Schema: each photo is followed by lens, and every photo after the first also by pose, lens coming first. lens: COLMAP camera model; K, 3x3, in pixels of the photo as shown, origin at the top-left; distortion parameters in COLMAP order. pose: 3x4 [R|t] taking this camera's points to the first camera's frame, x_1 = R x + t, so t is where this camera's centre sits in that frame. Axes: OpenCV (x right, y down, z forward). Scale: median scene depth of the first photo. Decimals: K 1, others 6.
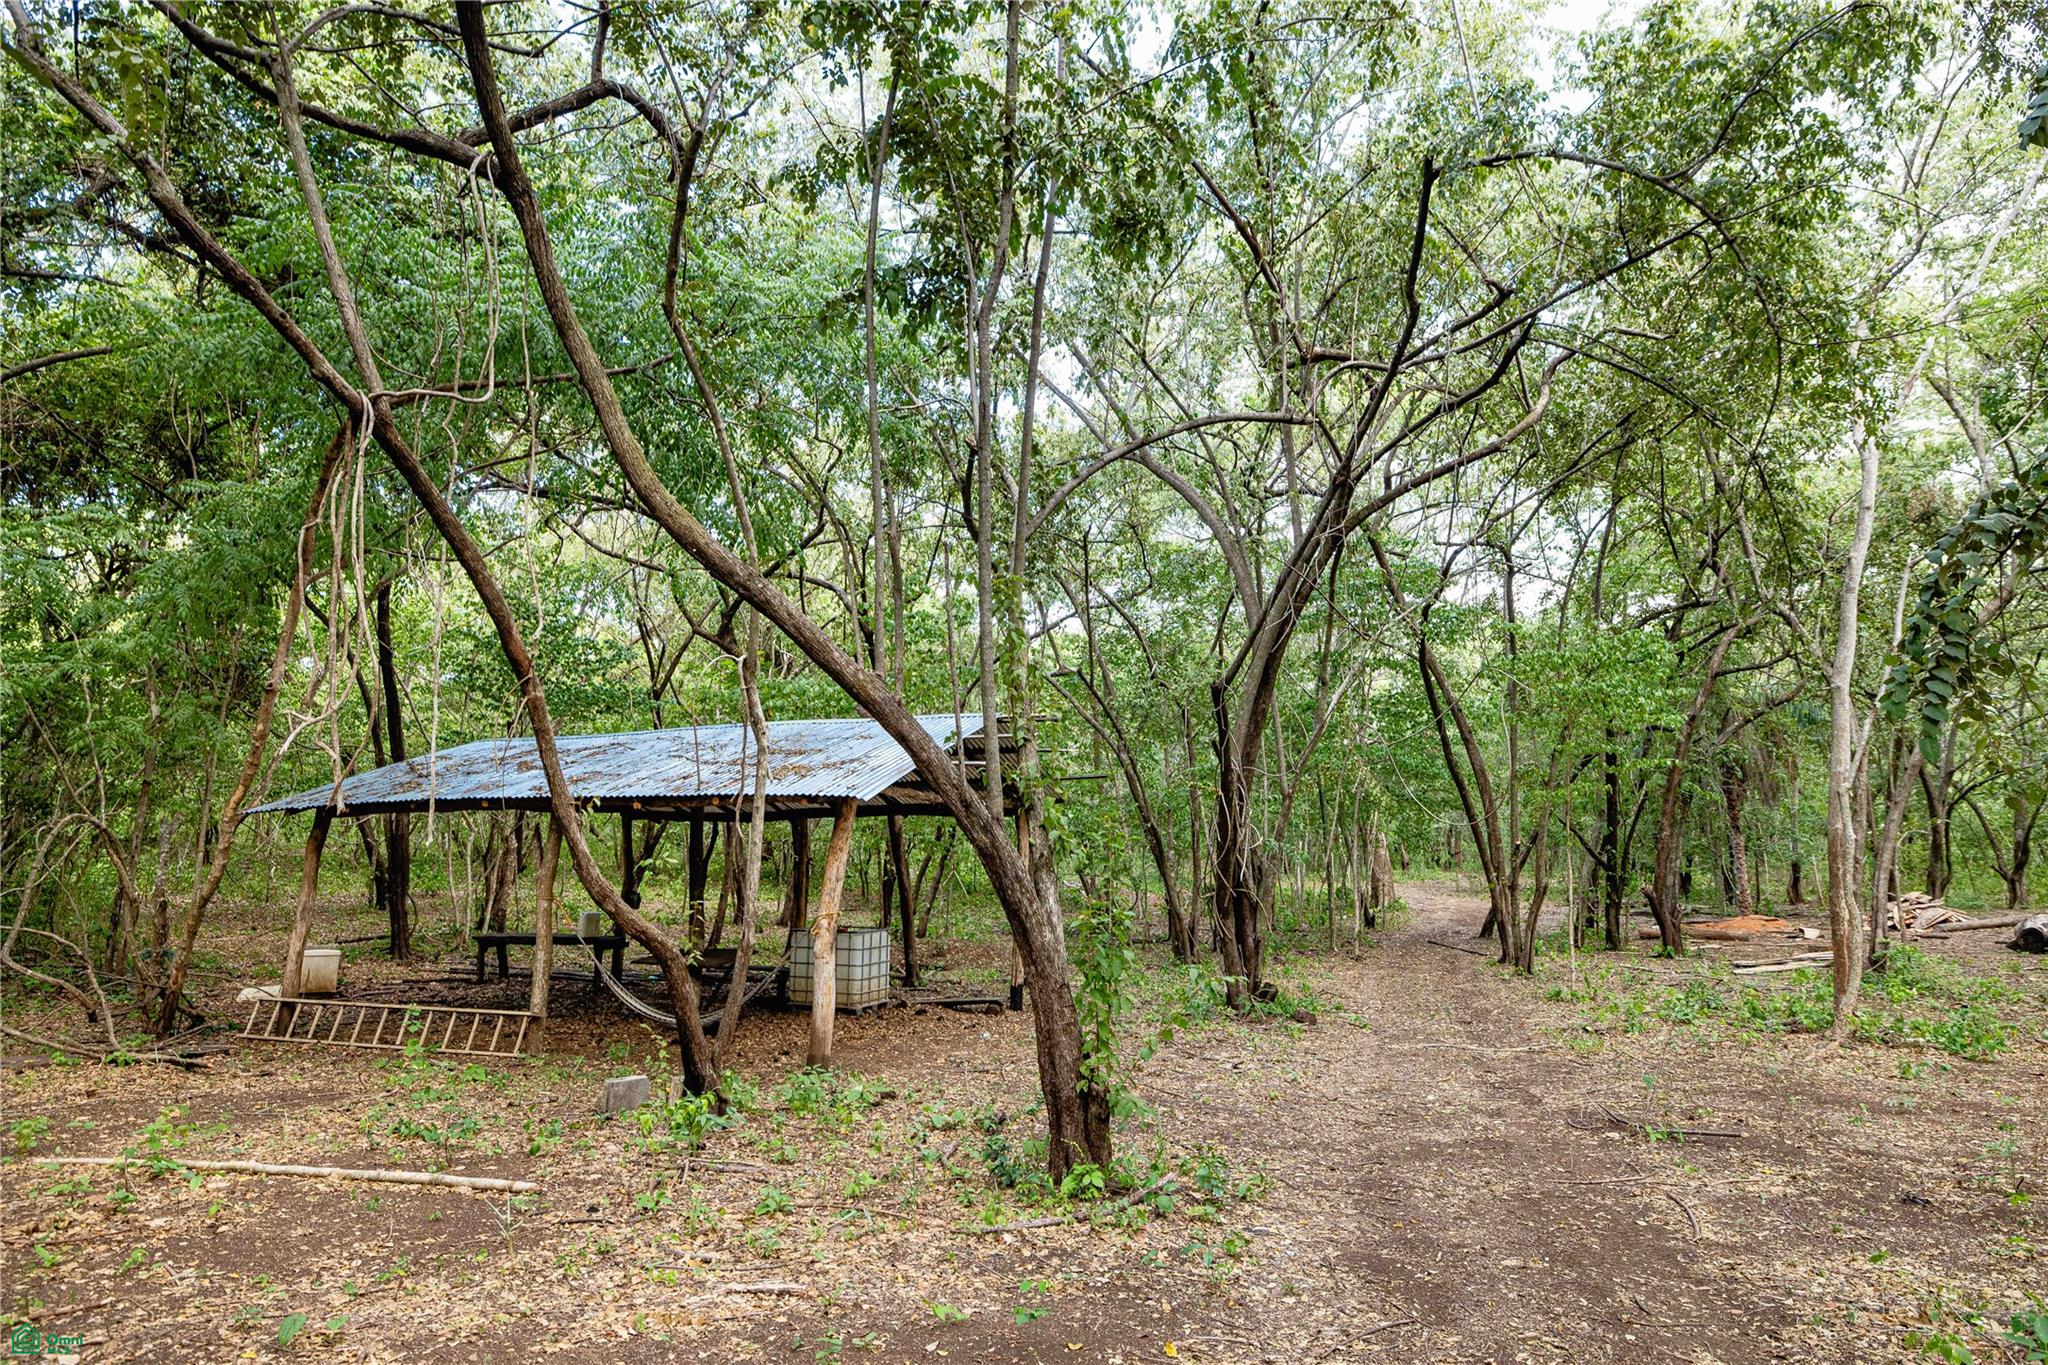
lens RADIAL K [[1187.7, 0, 1024.5], [0, 1187.7, 684.7], [0, 0, 1]] dist [0.005597, -0.000055]
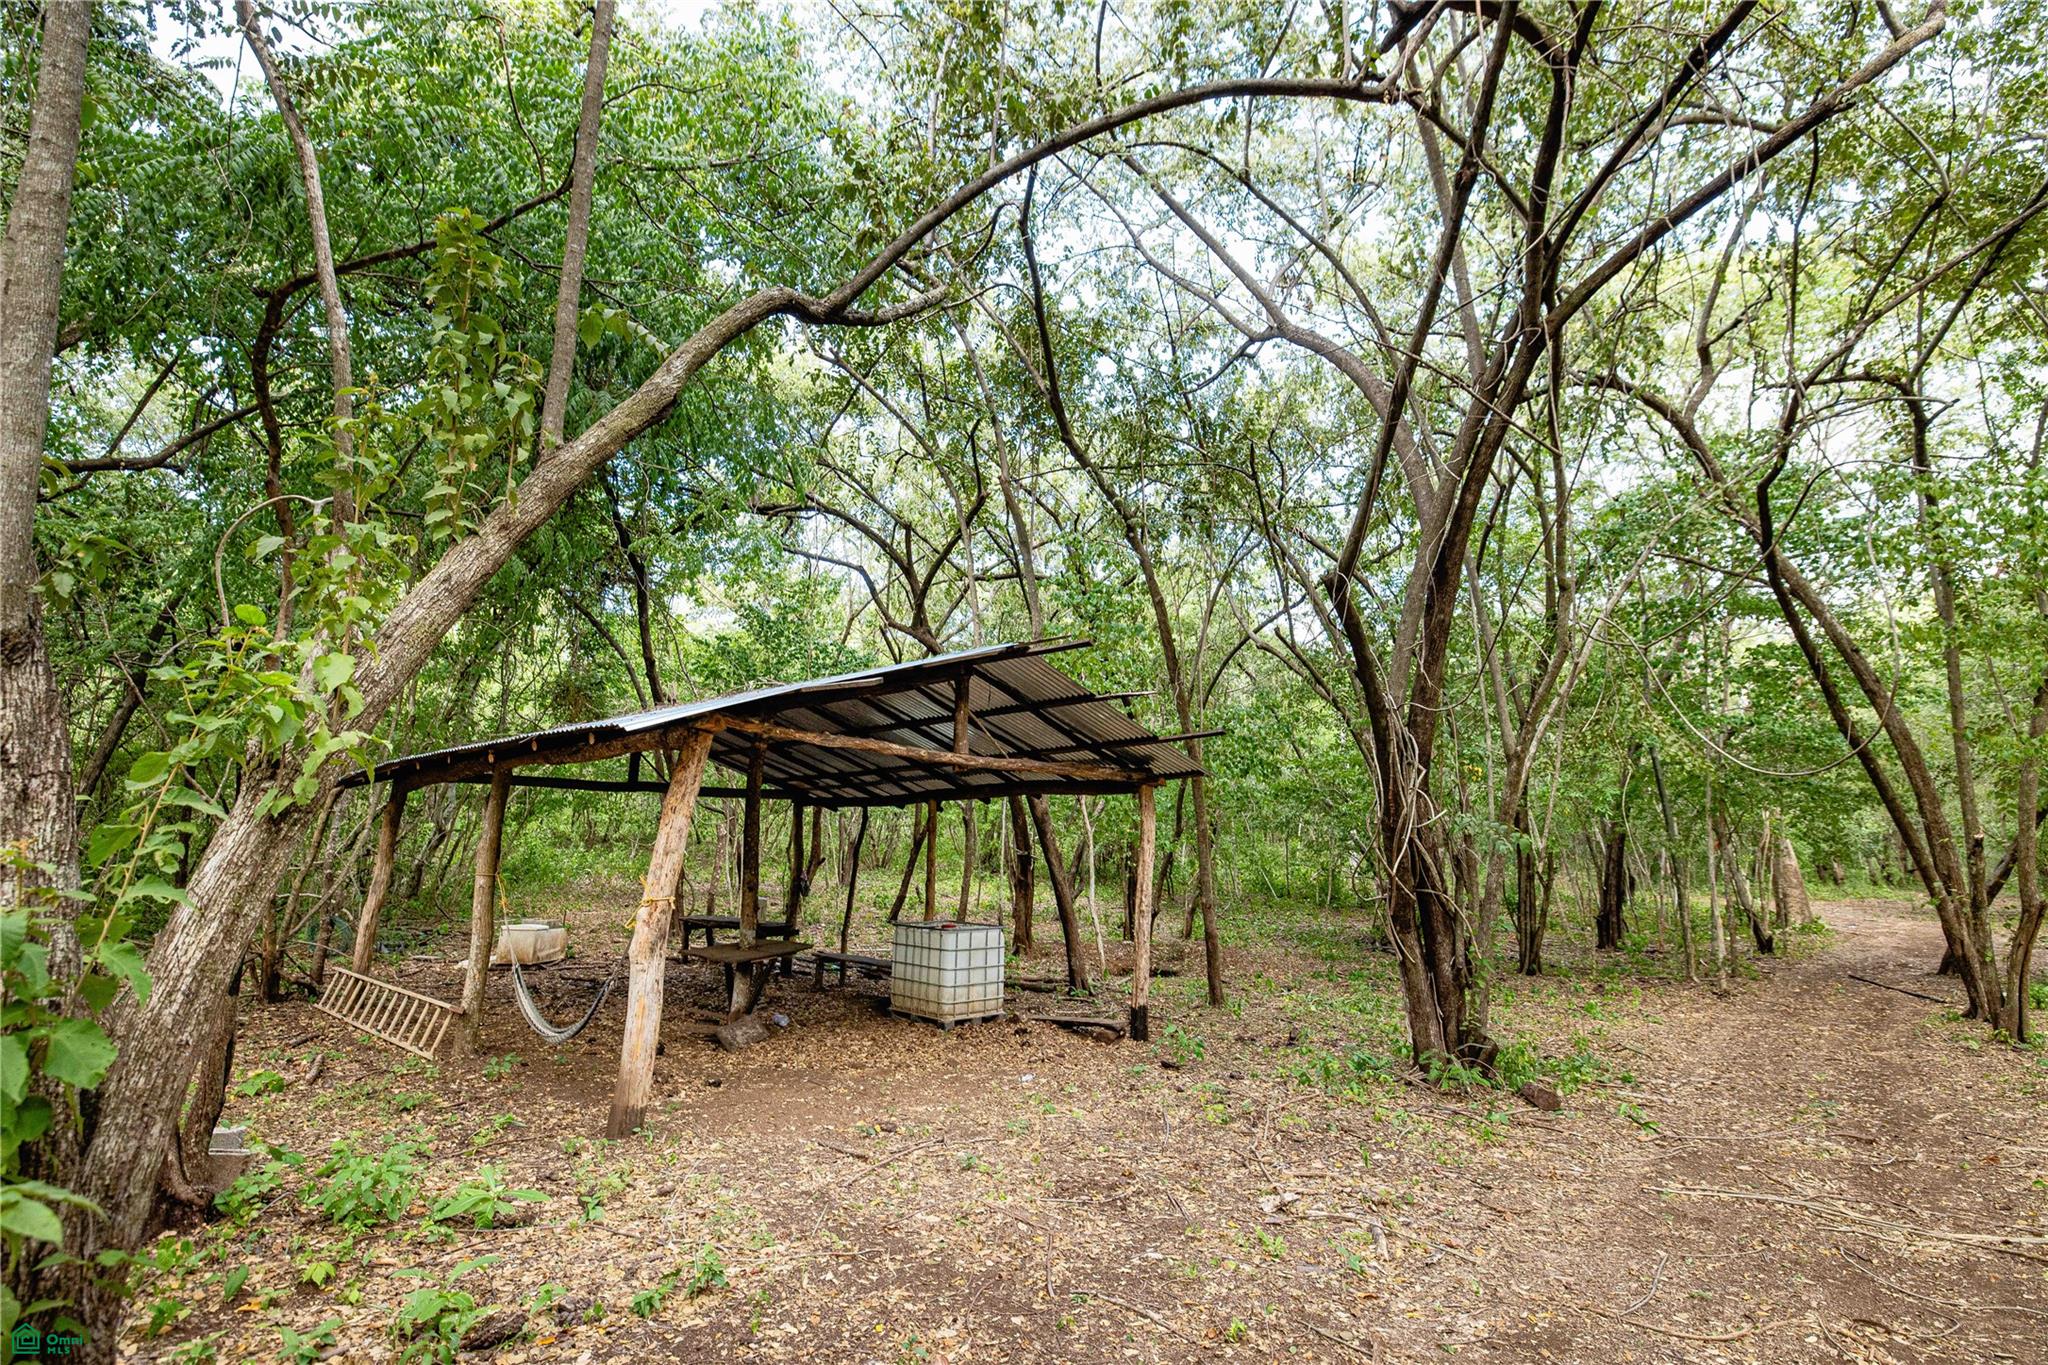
lens RADIAL K [[934.5, 0, 1023.1], [0, 934.5, 681.6], [0, 0, 1]] dist [-0.000610, 0.000328]
pose [[0.913533, -0.061626, -0.402070, 0.184975], [0.041000, 0.997373, -0.059715, 0.072116], [0.404694, 0.038066, 0.913660, 0.395966]]
